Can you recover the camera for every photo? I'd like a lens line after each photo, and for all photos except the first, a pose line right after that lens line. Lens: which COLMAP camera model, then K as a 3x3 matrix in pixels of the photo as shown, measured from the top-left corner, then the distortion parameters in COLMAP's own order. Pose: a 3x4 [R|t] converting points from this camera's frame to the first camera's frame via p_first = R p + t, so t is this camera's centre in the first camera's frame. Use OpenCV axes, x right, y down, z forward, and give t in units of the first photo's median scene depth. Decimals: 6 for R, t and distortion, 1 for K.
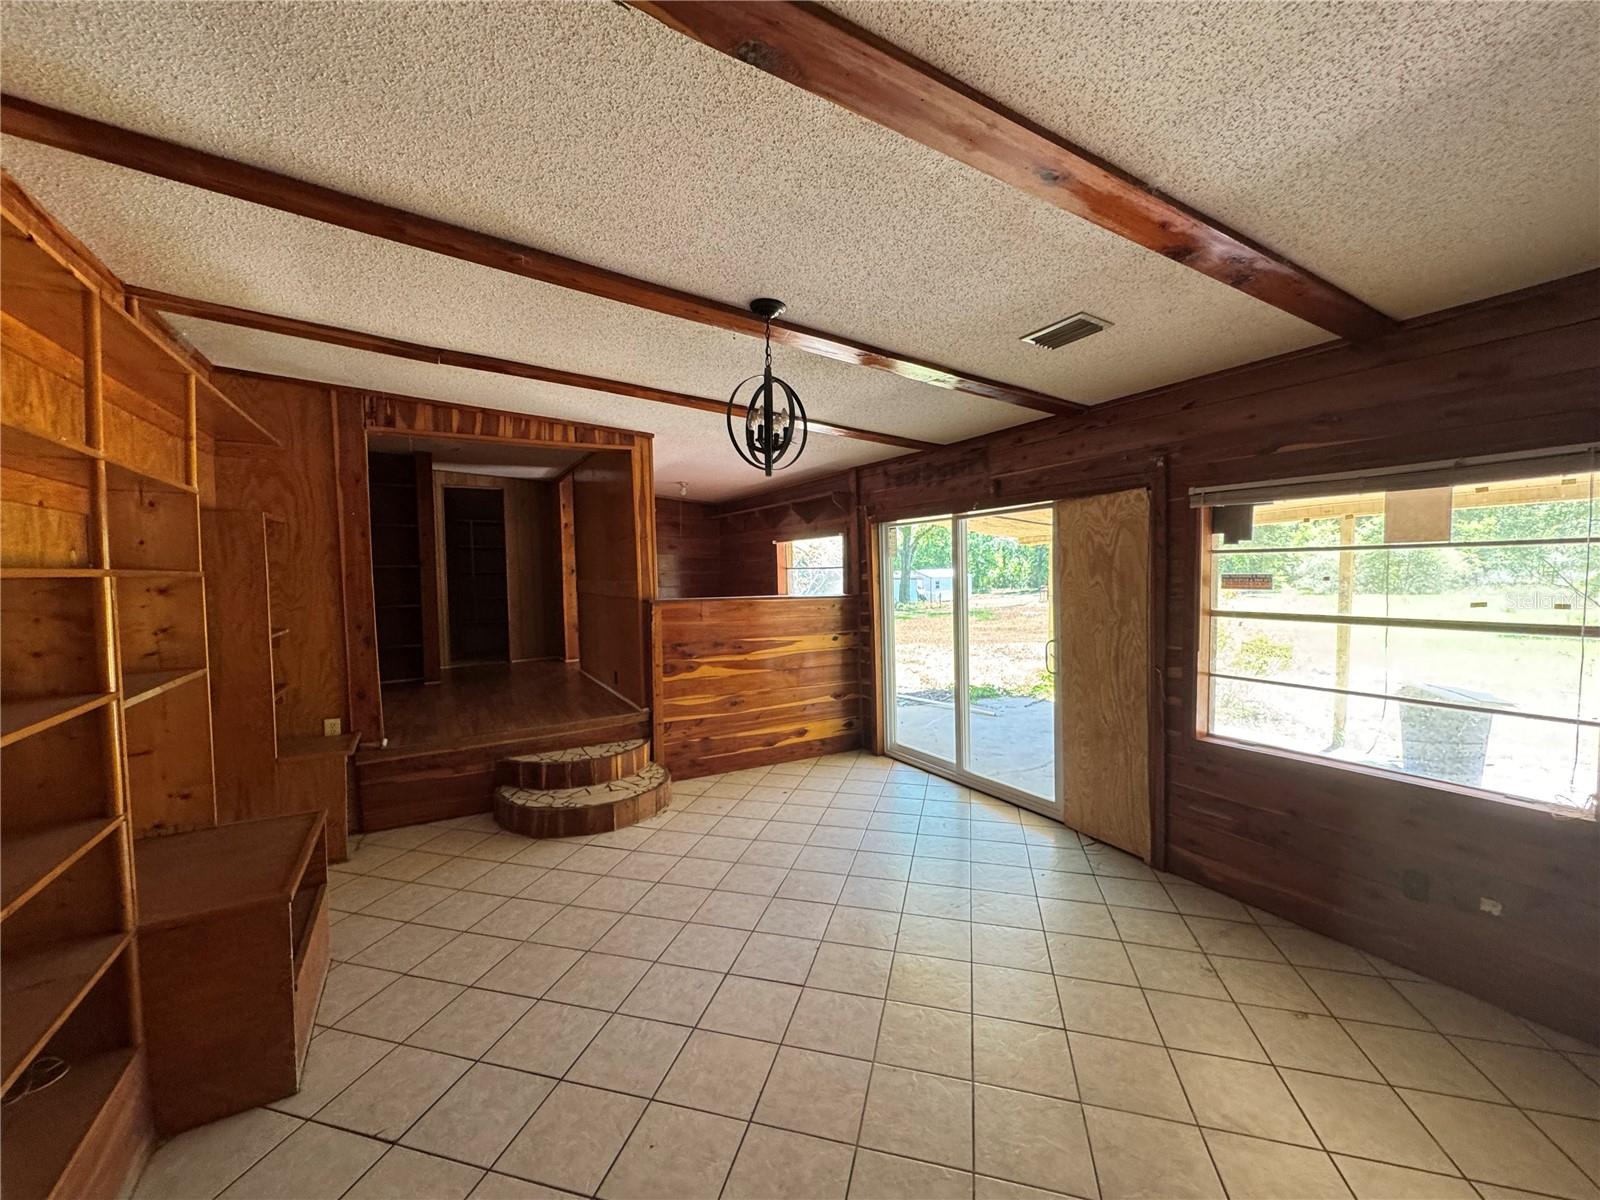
lens RADIAL K [[637.4, 0, 797.2], [0, 637.4, 600.1], [0, 0, 1]] dist [-0.001799, 0.000779]
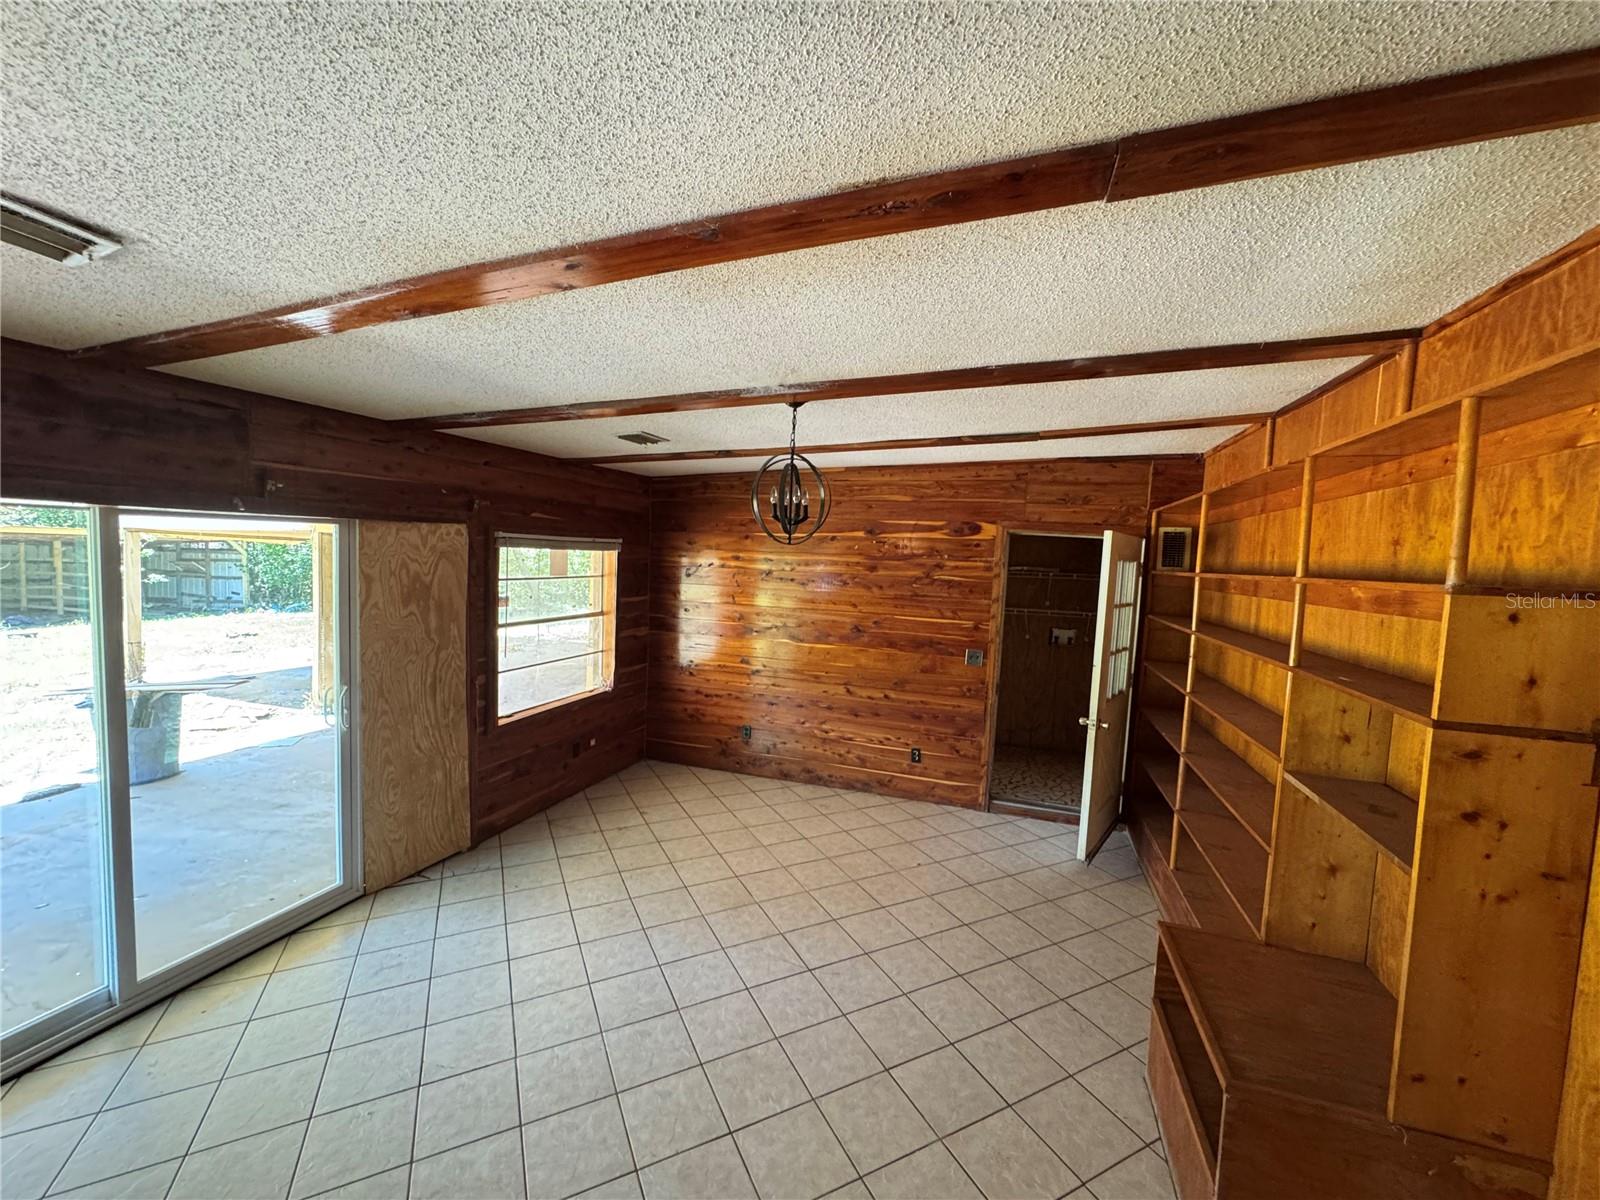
lens RADIAL K [[637.4, 0, 797.2], [0, 637.4, 600.1], [0, 0, 1]] dist [-0.001799, 0.000779]
pose [[-0.667782, -0.068664, 0.741183, -0.640991], [-0.004213, 0.996069, 0.088481, -0.136321], [-0.744345, 0.055964, -0.665447, 1.232969]]
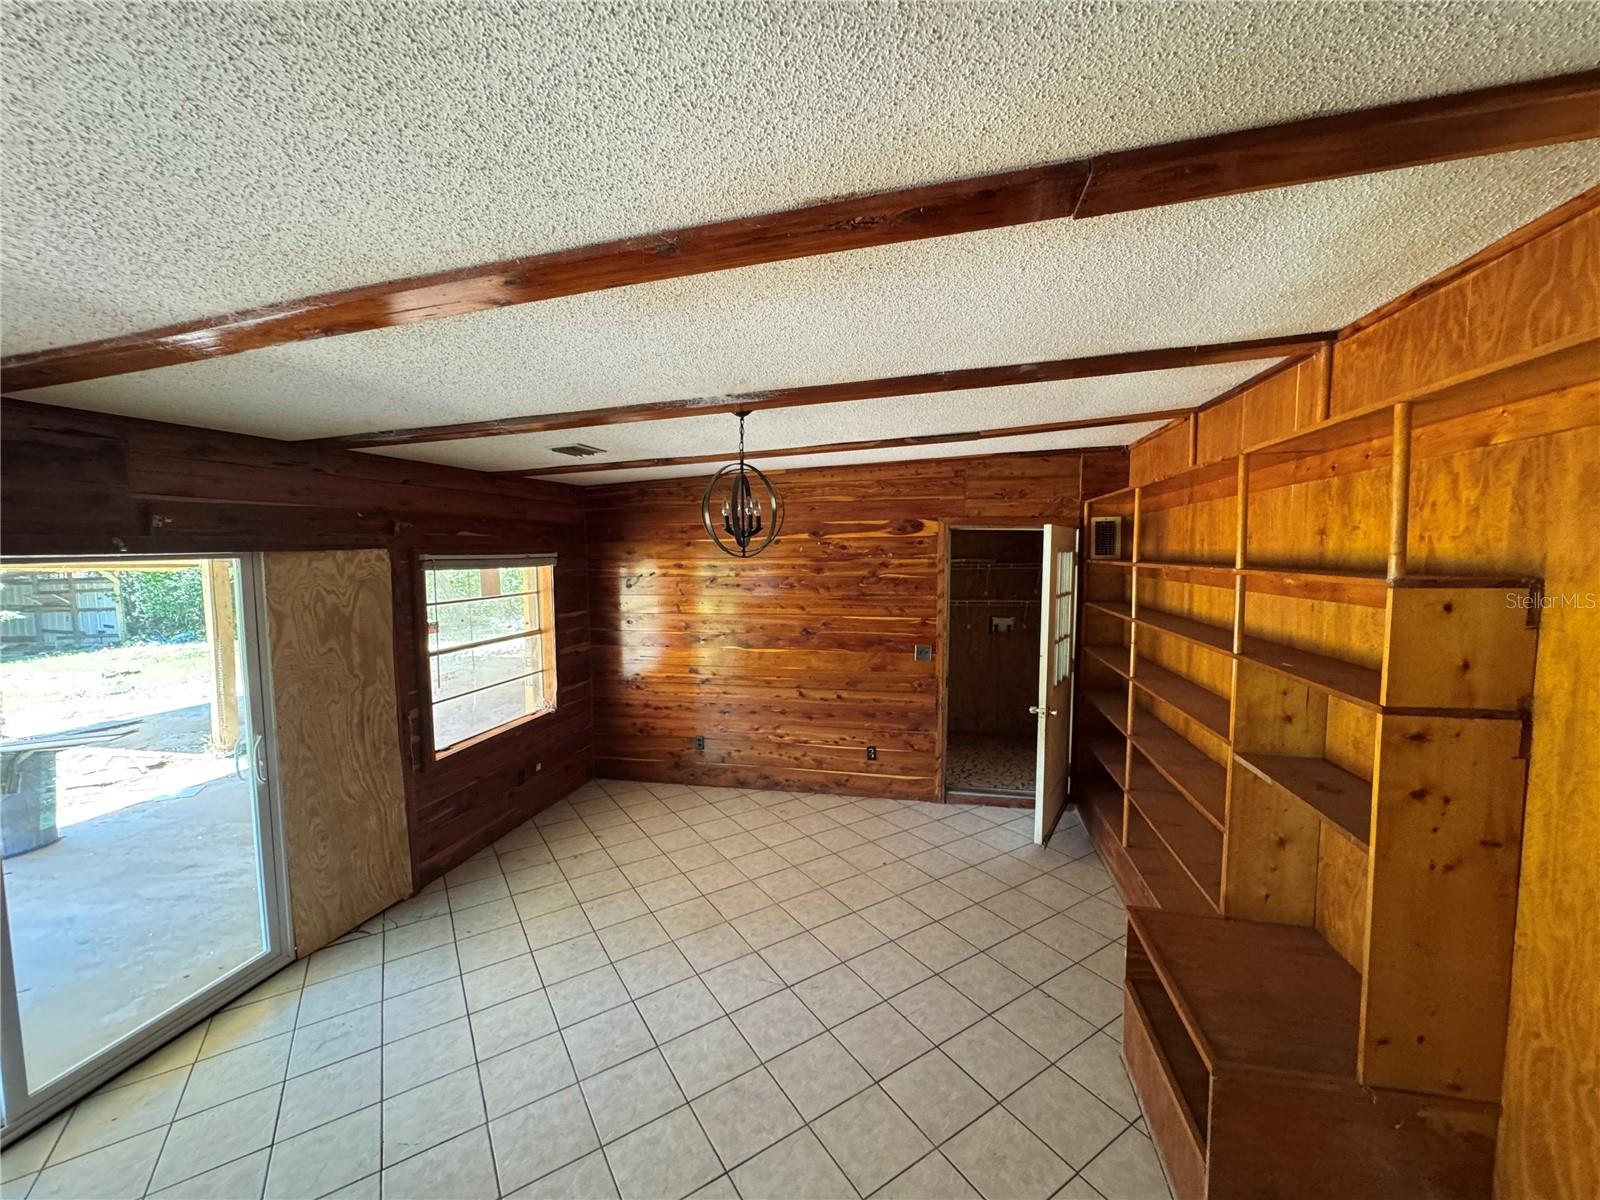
lens RADIAL K [[637.4, 0, 797.2], [0, 637.4, 600.1], [0, 0, 1]] dist [-0.001799, 0.000779]
pose [[-0.743307, -0.034215, 0.668075, -0.608215], [0.043019, 0.994179, 0.098779, -0.156909], [-0.667566, 0.102163, -0.737508, 1.240582]]
